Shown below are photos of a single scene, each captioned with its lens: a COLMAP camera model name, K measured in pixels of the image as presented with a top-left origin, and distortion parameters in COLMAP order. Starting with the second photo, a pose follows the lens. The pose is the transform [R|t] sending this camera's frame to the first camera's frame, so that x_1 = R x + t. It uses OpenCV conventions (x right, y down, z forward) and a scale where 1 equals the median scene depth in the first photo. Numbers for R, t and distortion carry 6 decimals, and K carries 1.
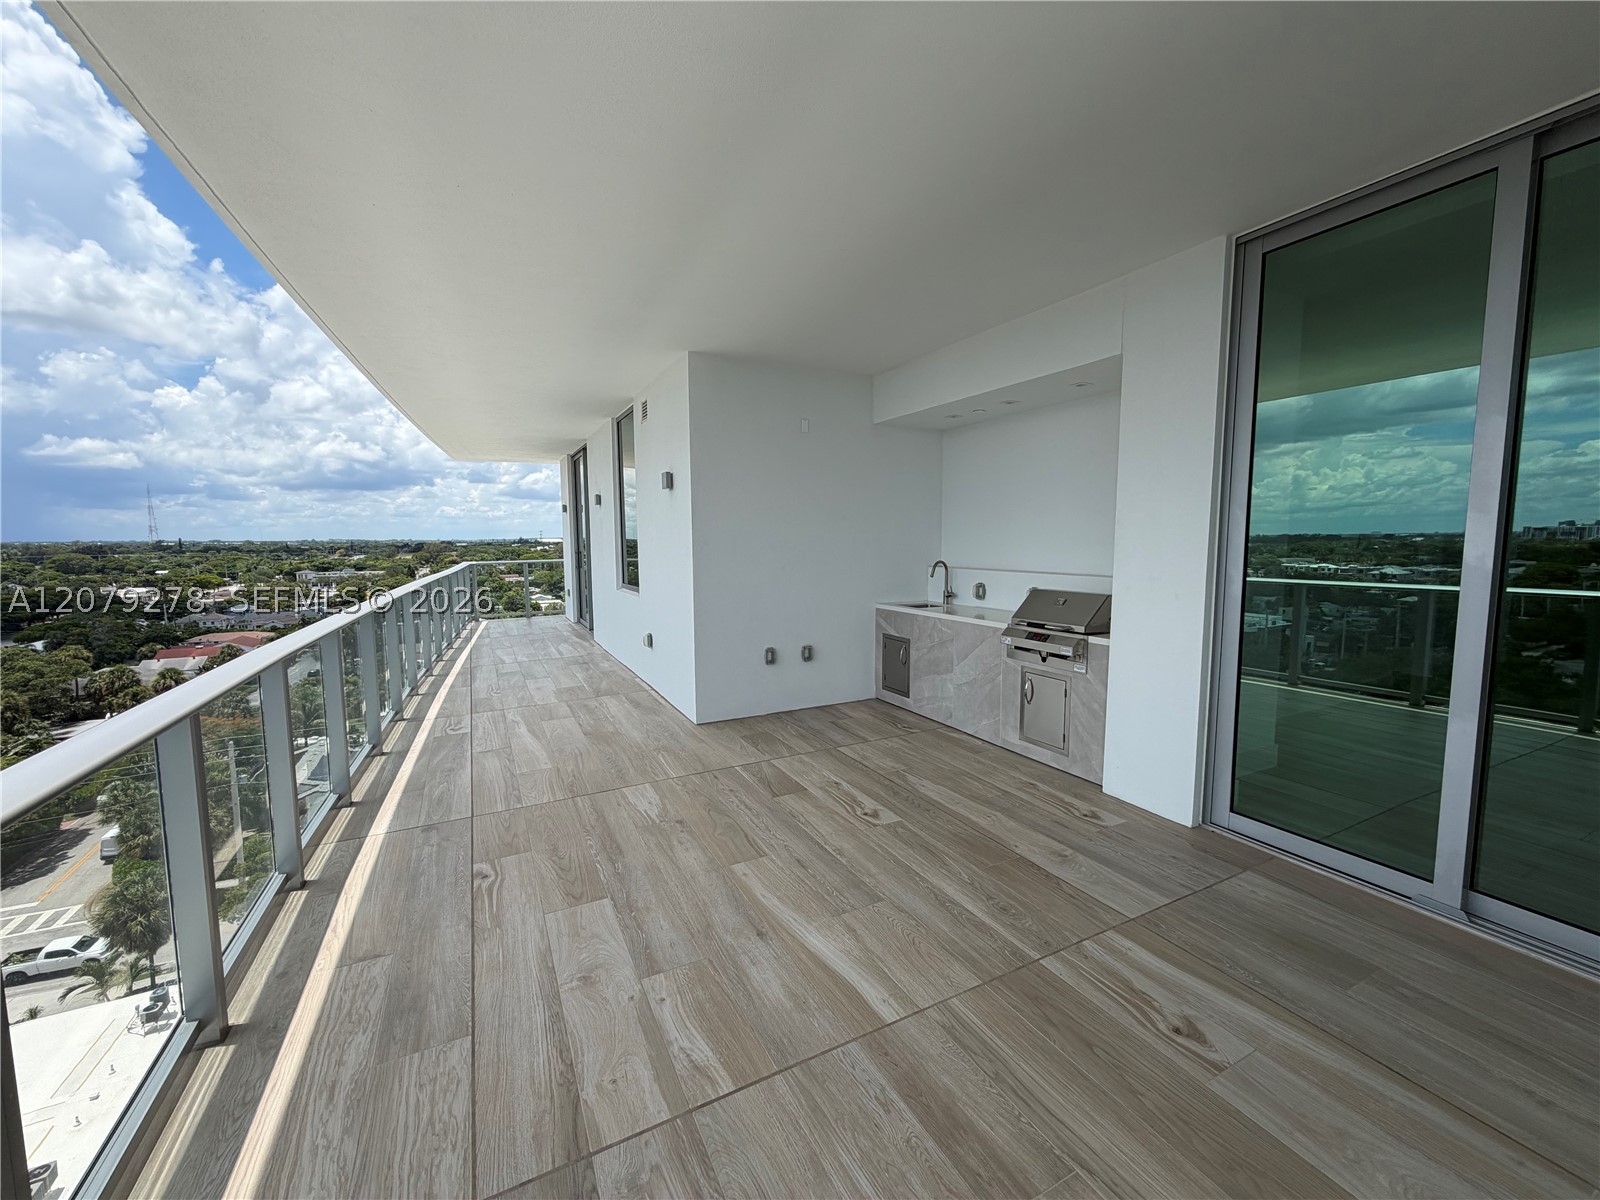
lens RADIAL K [[635.7, 0, 799.2], [0, 635.7, 599.1], [0, 0, 1]] dist [0.001816, -0.000602]
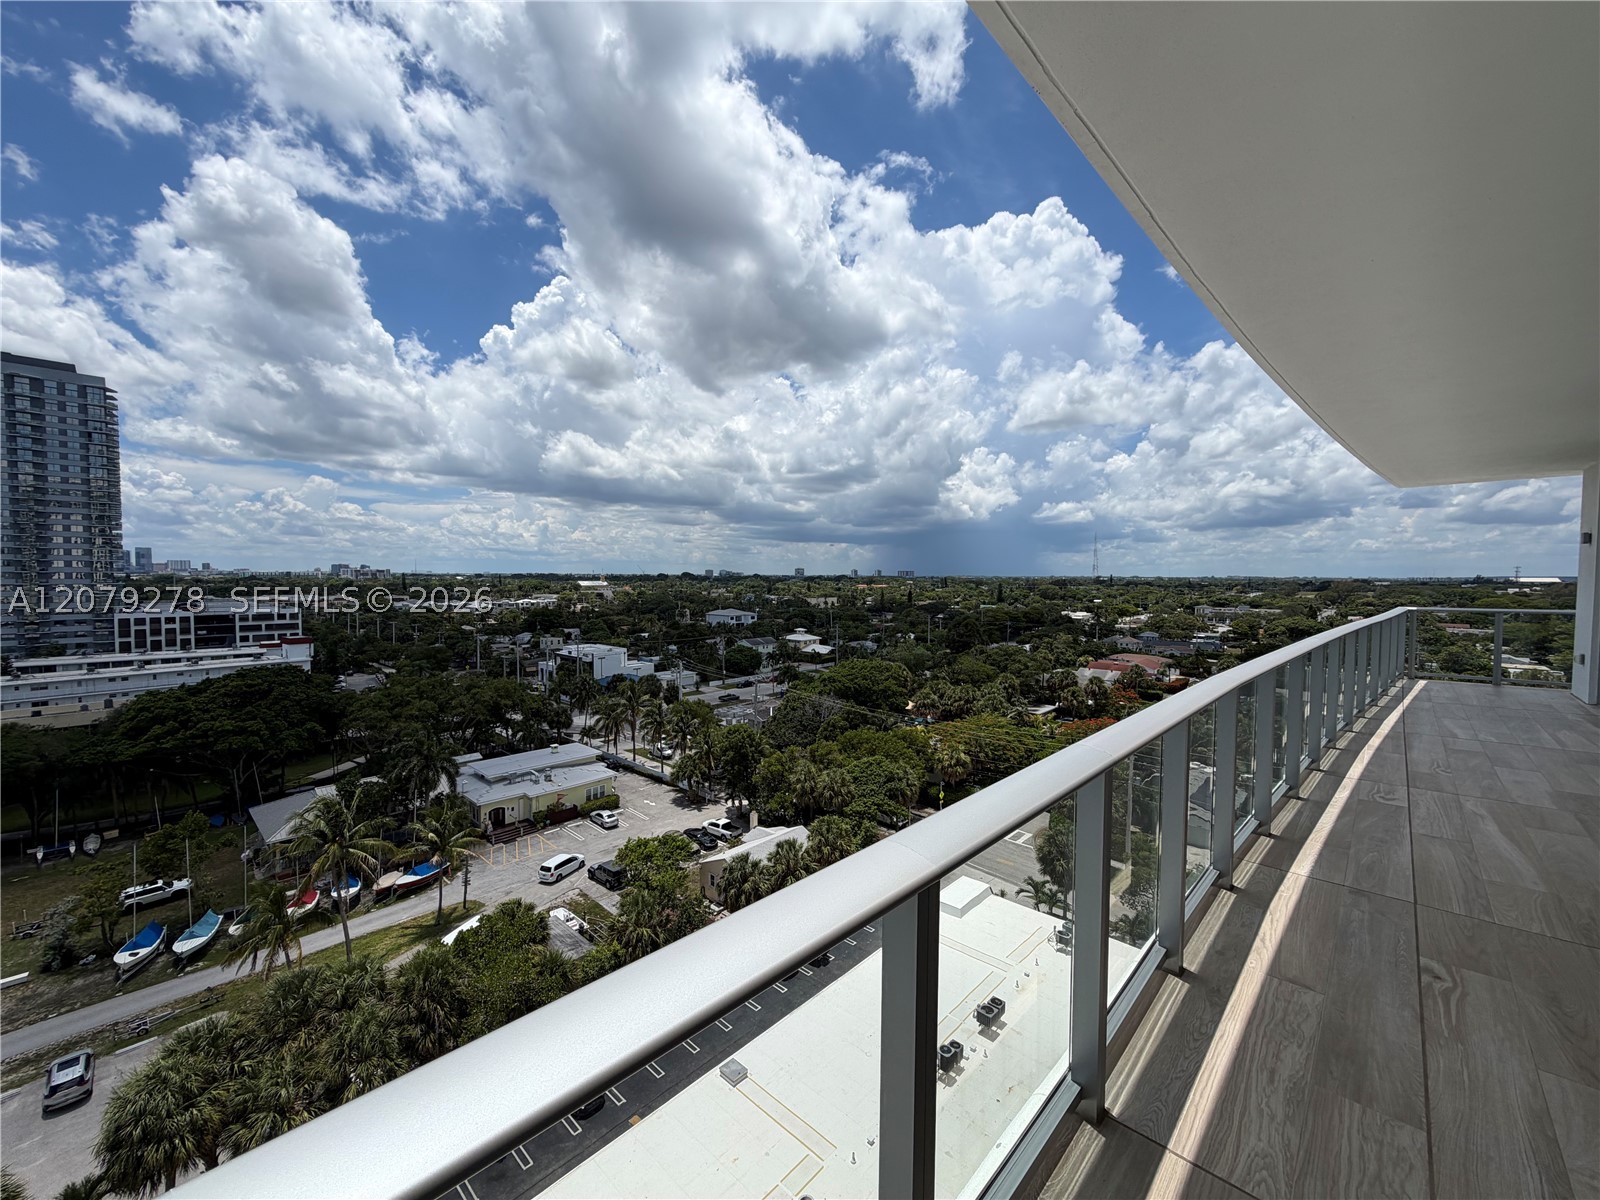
lens RADIAL K [[635.7, 0, 793.2], [0, 635.7, 595.8], [0, 0, 1]] dist [0.001816, -0.000602]
pose [[0.331432, 0.037386, -0.942738, 0.000267], [-0.096590, 0.995309, 0.005514, 0.000016], [0.938522, 0.089232, 0.333488, -0.003694]]
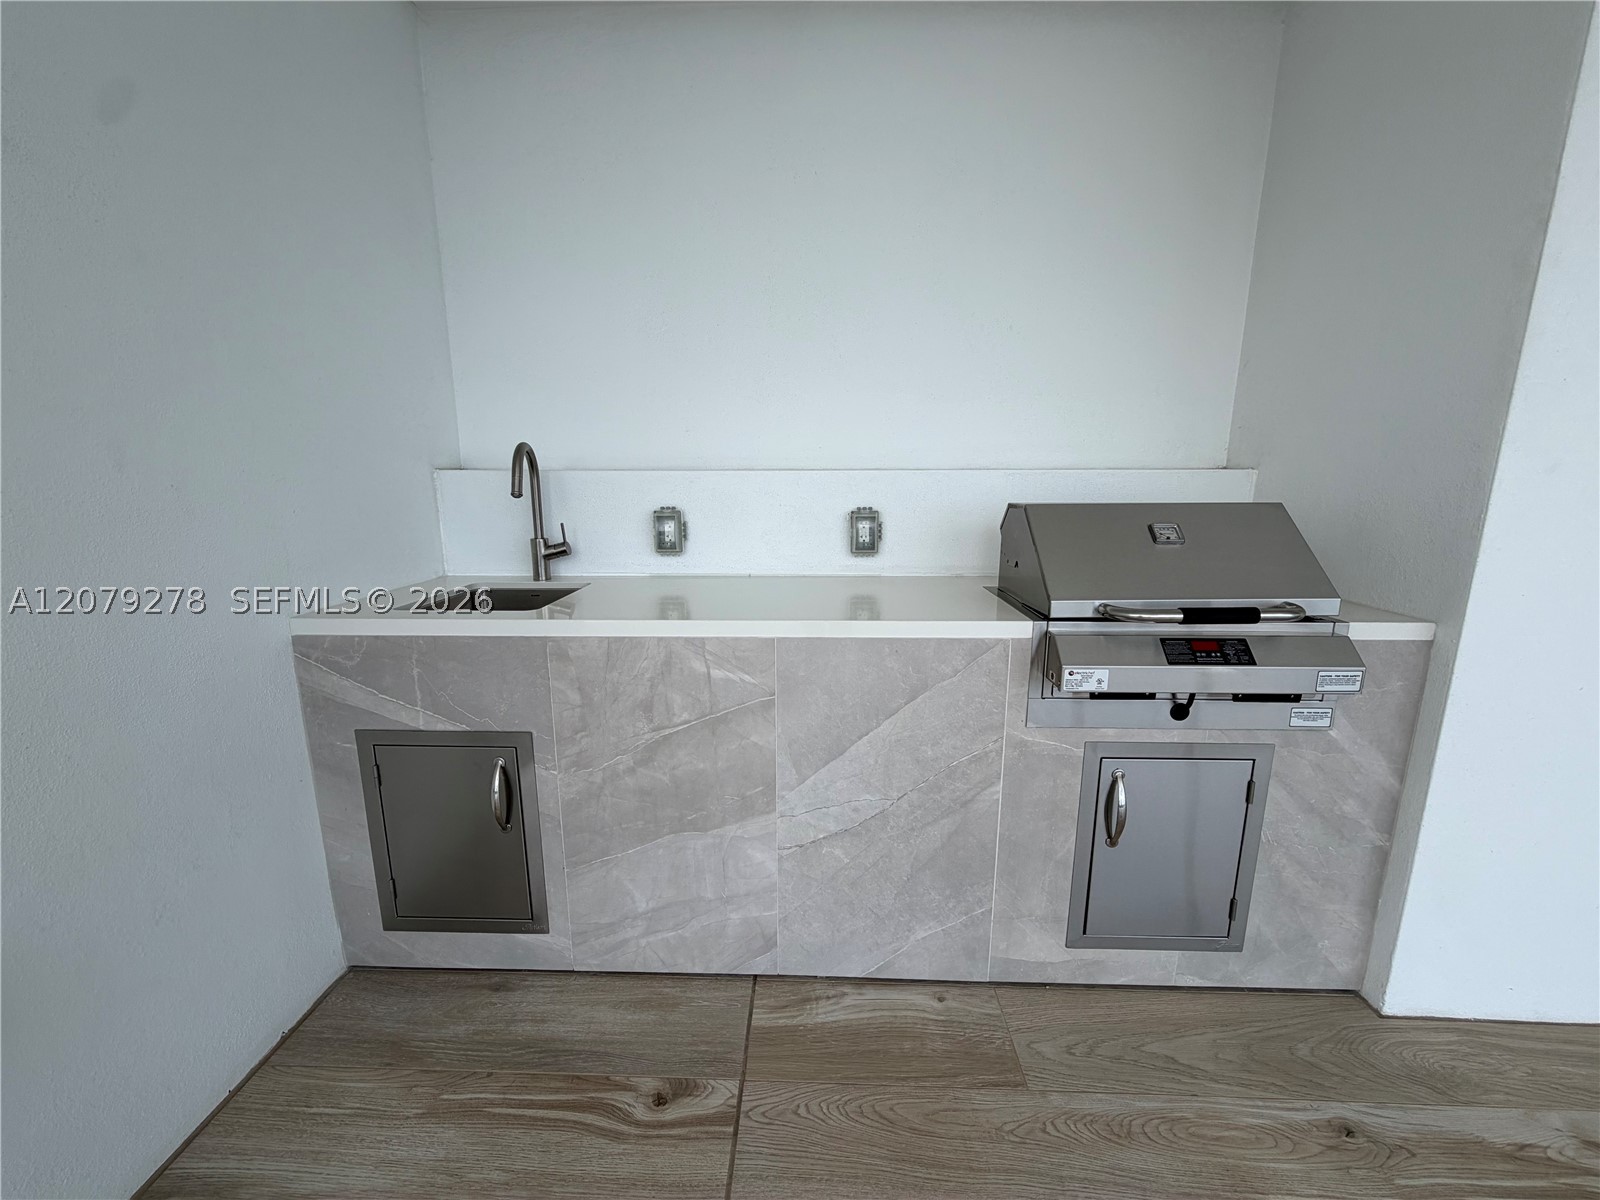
lens RADIAL K [[635.7, 0, 803.5], [0, 635.7, 598.2], [0, 0, 1]] dist [0.001816, -0.000602]
pose [[0.489827, -0.168497, 0.855382, 0.014948], [0.084343, 0.985702, 0.145870, -0.024781], [-0.867730, 0.000695, 0.497035, 0.901095]]
